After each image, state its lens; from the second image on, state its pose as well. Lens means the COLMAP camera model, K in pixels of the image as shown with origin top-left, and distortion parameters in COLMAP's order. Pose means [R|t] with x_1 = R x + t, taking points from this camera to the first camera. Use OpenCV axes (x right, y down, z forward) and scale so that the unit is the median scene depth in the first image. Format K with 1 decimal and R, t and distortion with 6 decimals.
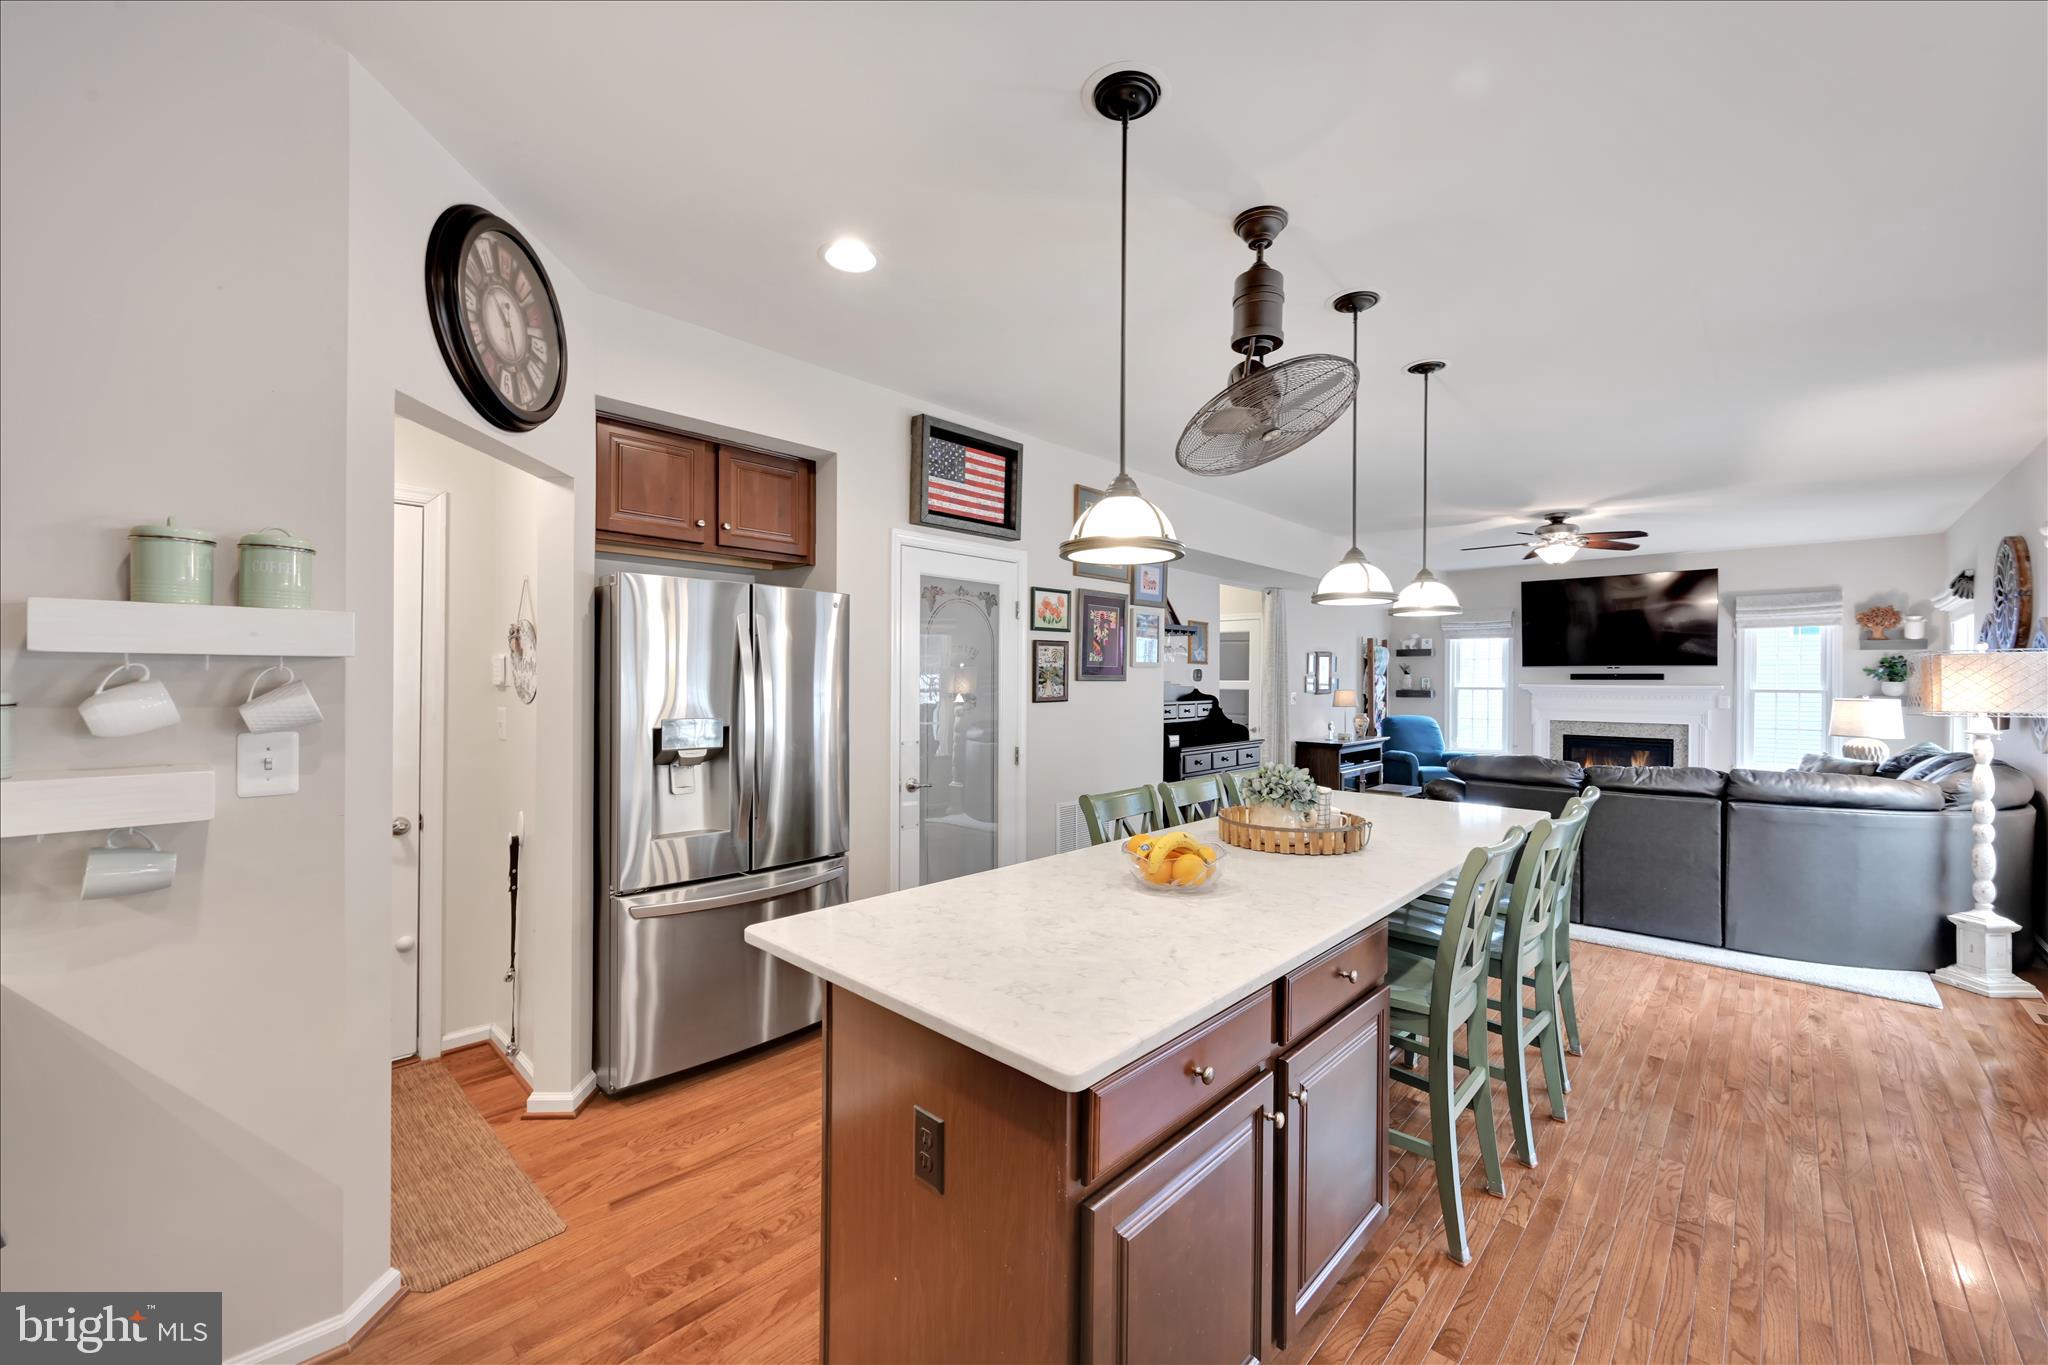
lens RADIAL K [[804.2, 0, 1020.2], [0, 804.2, 685.6], [0, 0, 1]] dist [-0.001237, 0.000069]
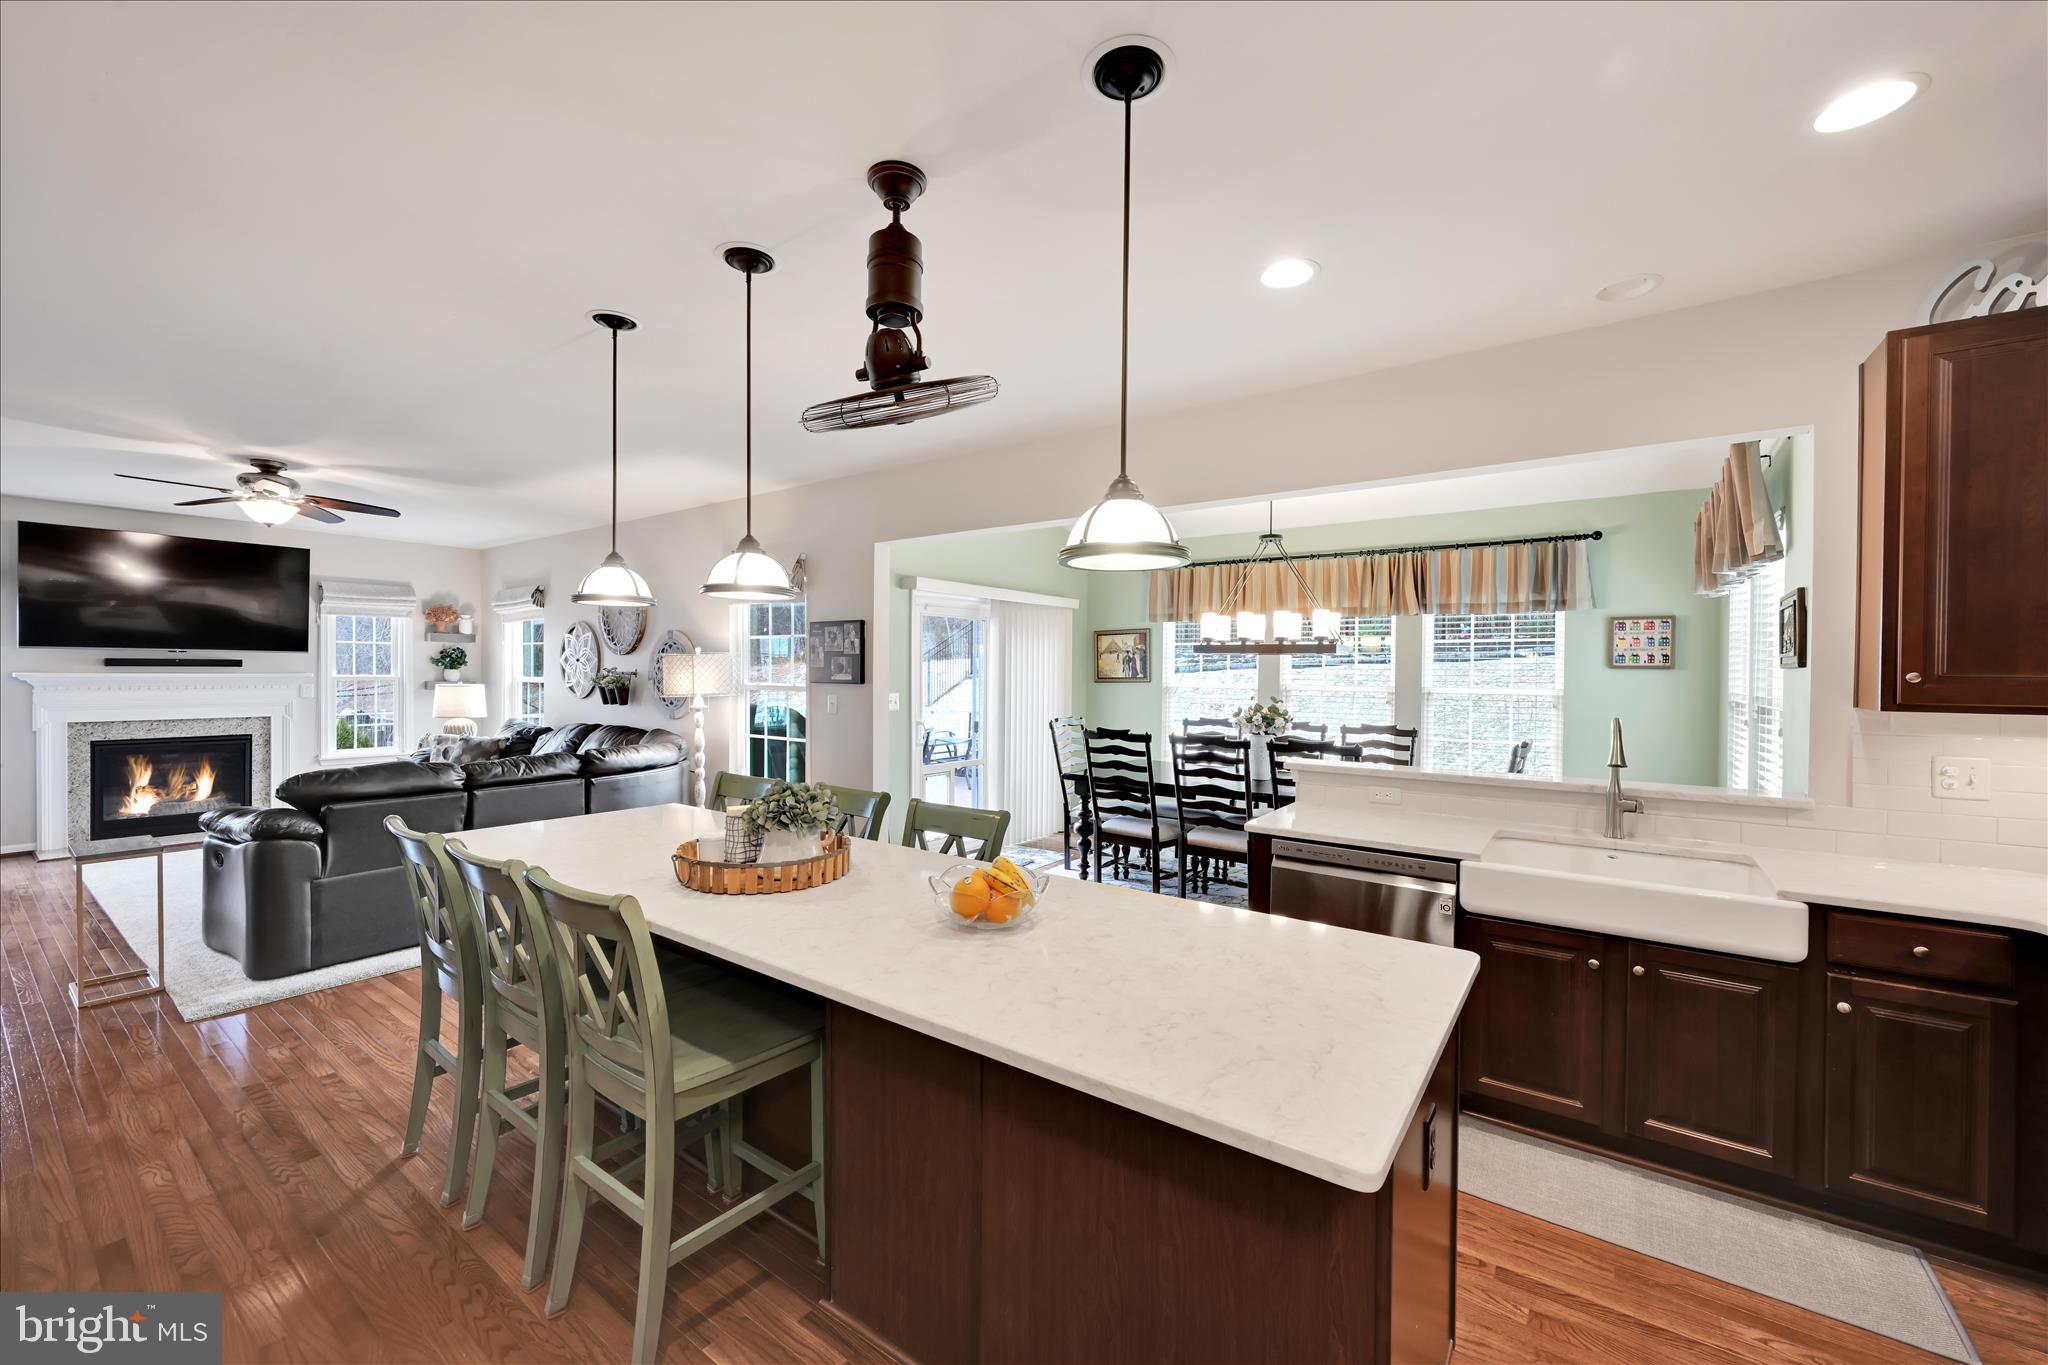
lens RADIAL K [[804.2, 0, 1030.0], [0, 804.2, 685.4], [0, 0, 1]] dist [-0.001237, 0.000069]
pose [[-0.138140, -0.024205, 0.990117, -0.194925], [-0.000750, 0.999704, 0.024335, -0.009713], [-0.990412, 0.002619, -0.138117, 0.301712]]
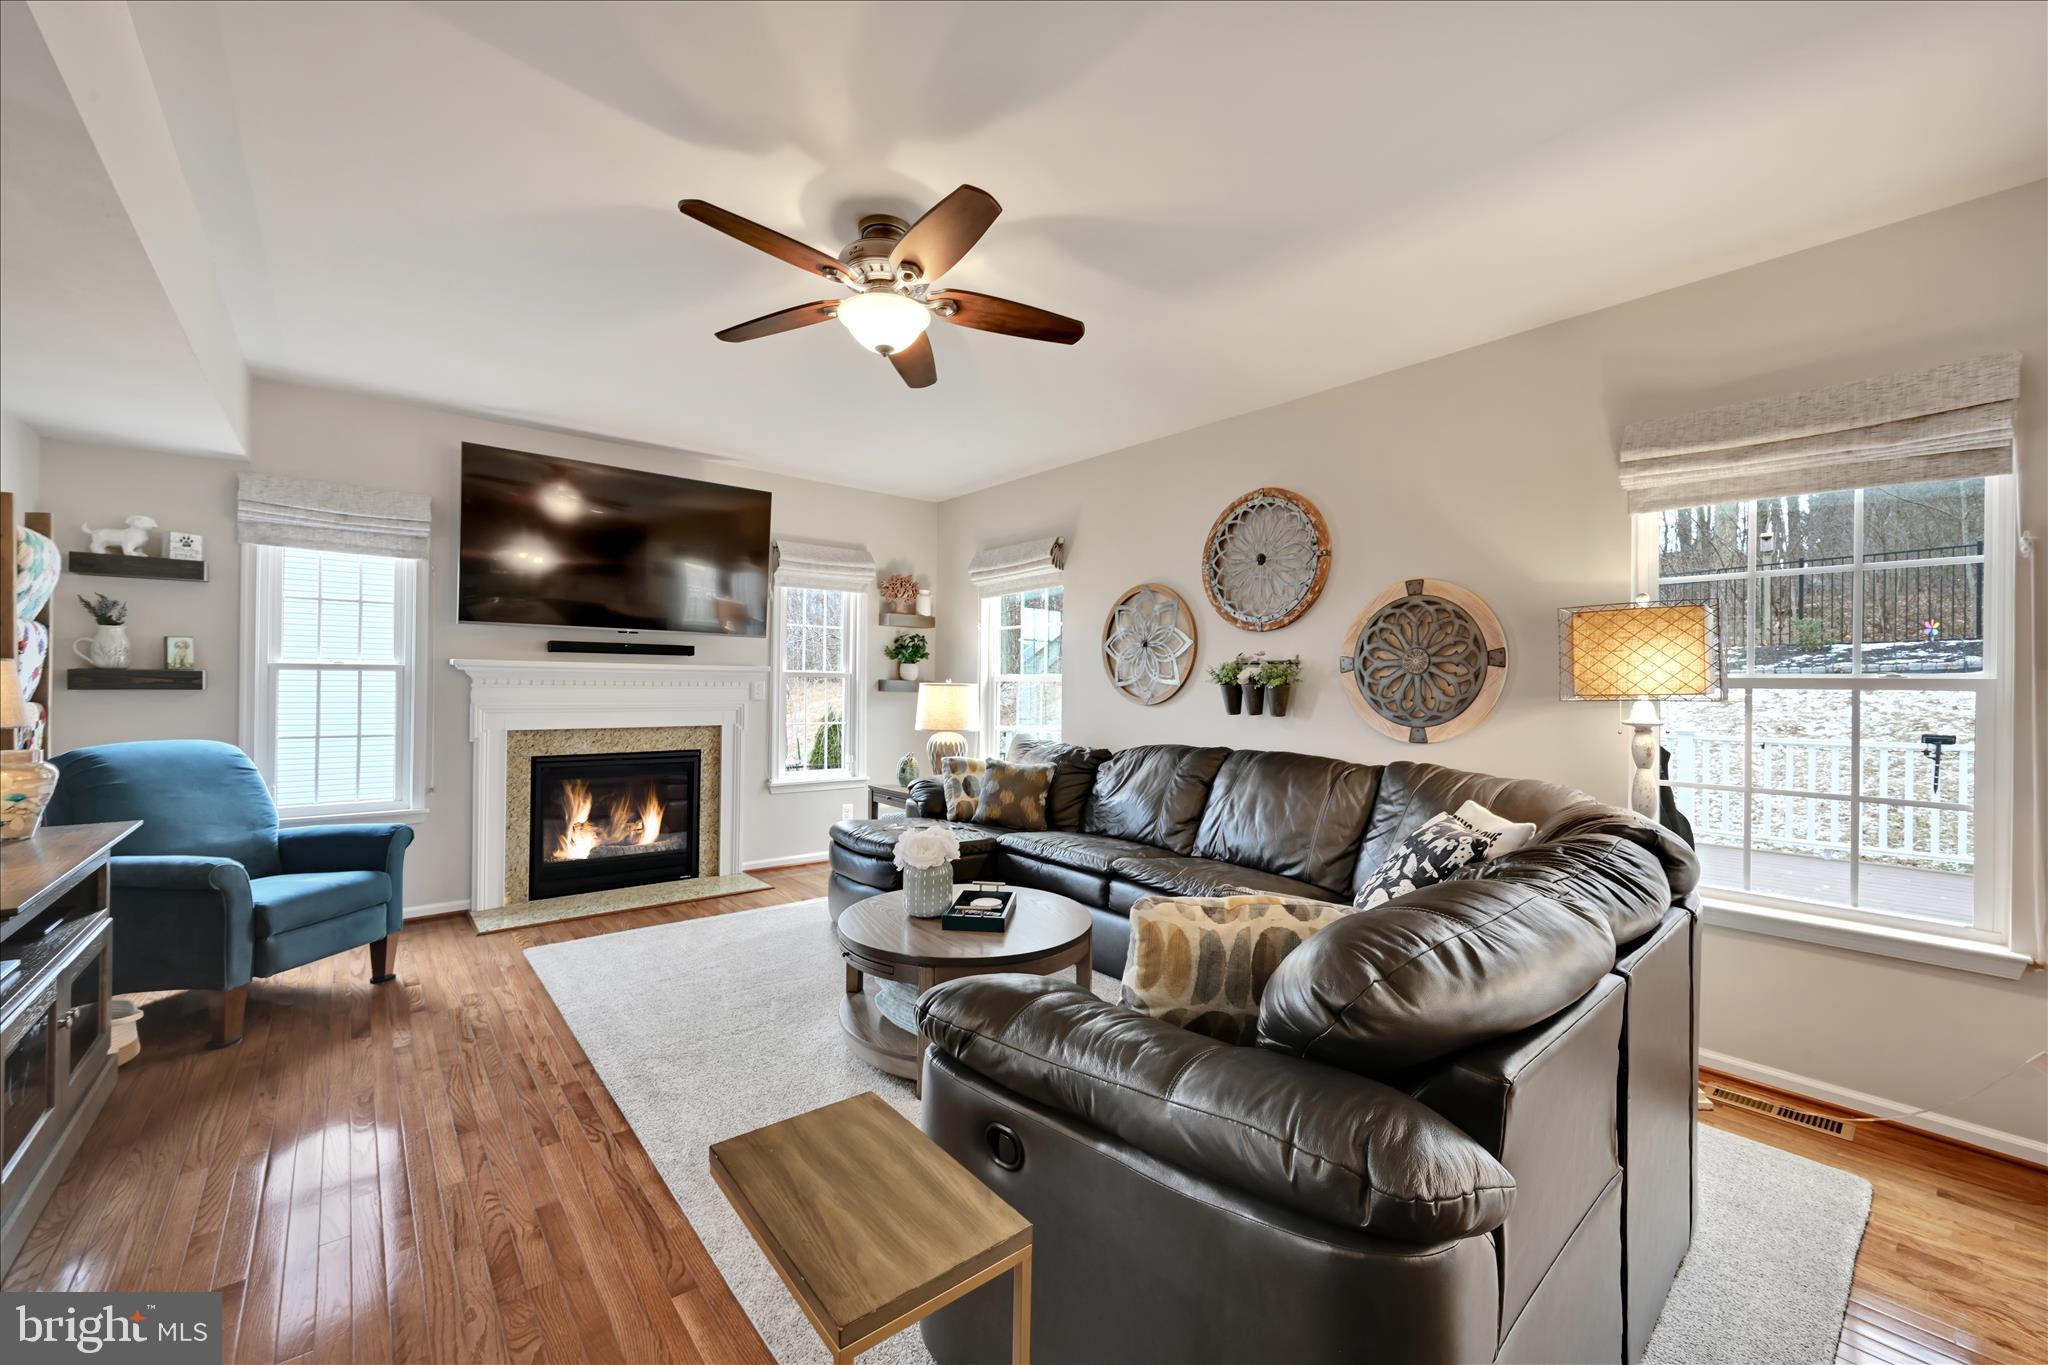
lens RADIAL K [[804.2, 0, 1012.7], [0, 804.2, 683.6], [0, 0, 1]] dist [-0.001237, 0.000069]
pose [[0.100543, -0.002535, 0.994929, 0.224391], [-0.003909, 0.999988, 0.002943, 0.012622], [-0.994925, -0.004185, 0.100532, 0.756864]]
